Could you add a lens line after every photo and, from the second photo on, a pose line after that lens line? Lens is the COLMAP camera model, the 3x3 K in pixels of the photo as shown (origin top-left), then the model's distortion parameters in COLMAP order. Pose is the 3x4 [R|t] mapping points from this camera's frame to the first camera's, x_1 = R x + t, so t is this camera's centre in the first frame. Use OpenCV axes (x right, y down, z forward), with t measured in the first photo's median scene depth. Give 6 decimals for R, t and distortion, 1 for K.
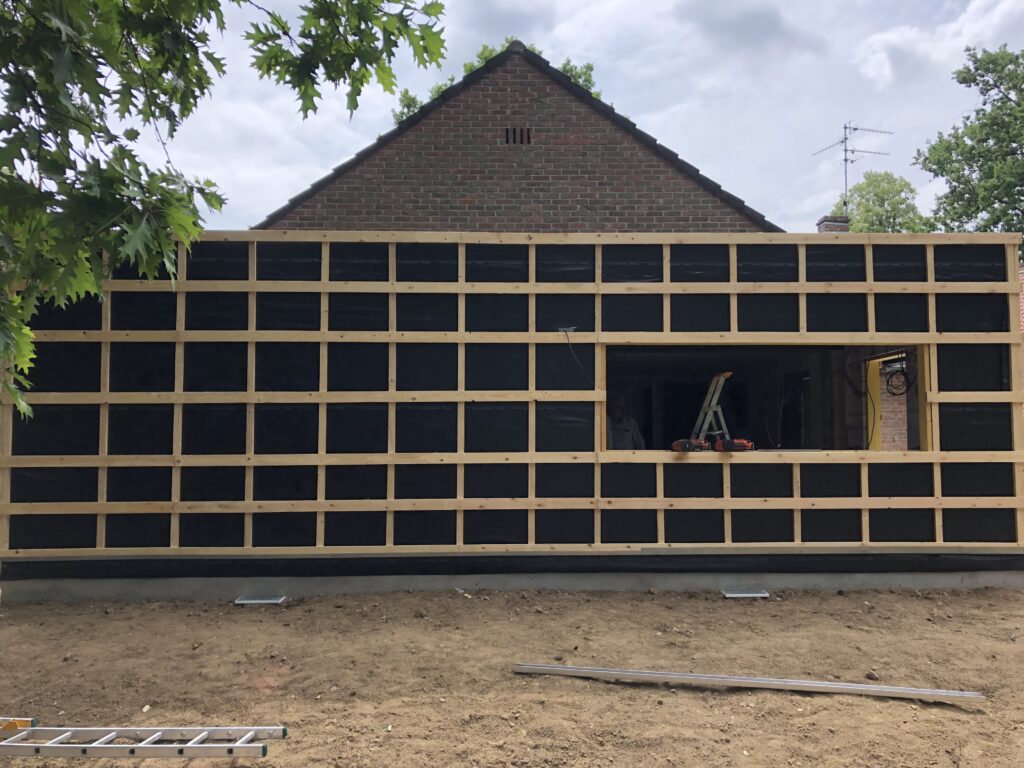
lens RADIAL K [[845.8, 0, 496.3], [0, 845.8, 388.6], [0, 0, 1]] dist [0.045398, -0.045193]
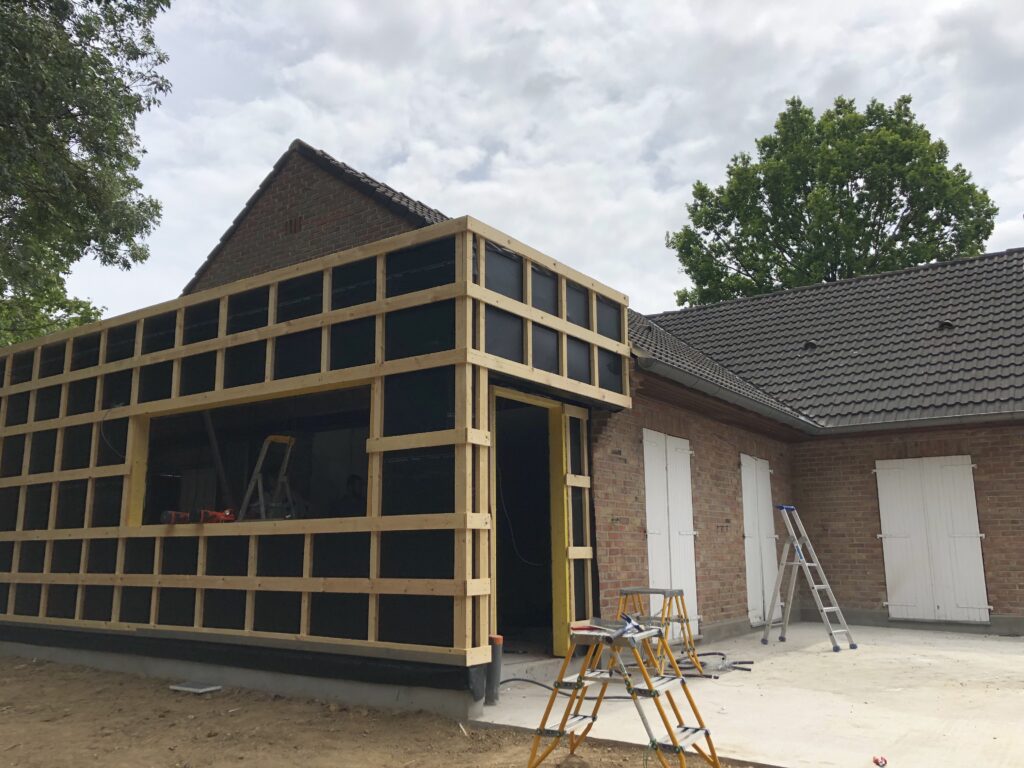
lens RADIAL K [[845.8, 0, 509.8], [0, 845.8, 389.7], [0, 0, 1]] dist [0.045398, -0.045193]
pose [[0.797804, -0.112615, -0.592306, 1.063479], [0.032916, 0.989071, -0.143715, 0.073626], [0.602018, 0.095160, 0.792792, 0.457626]]
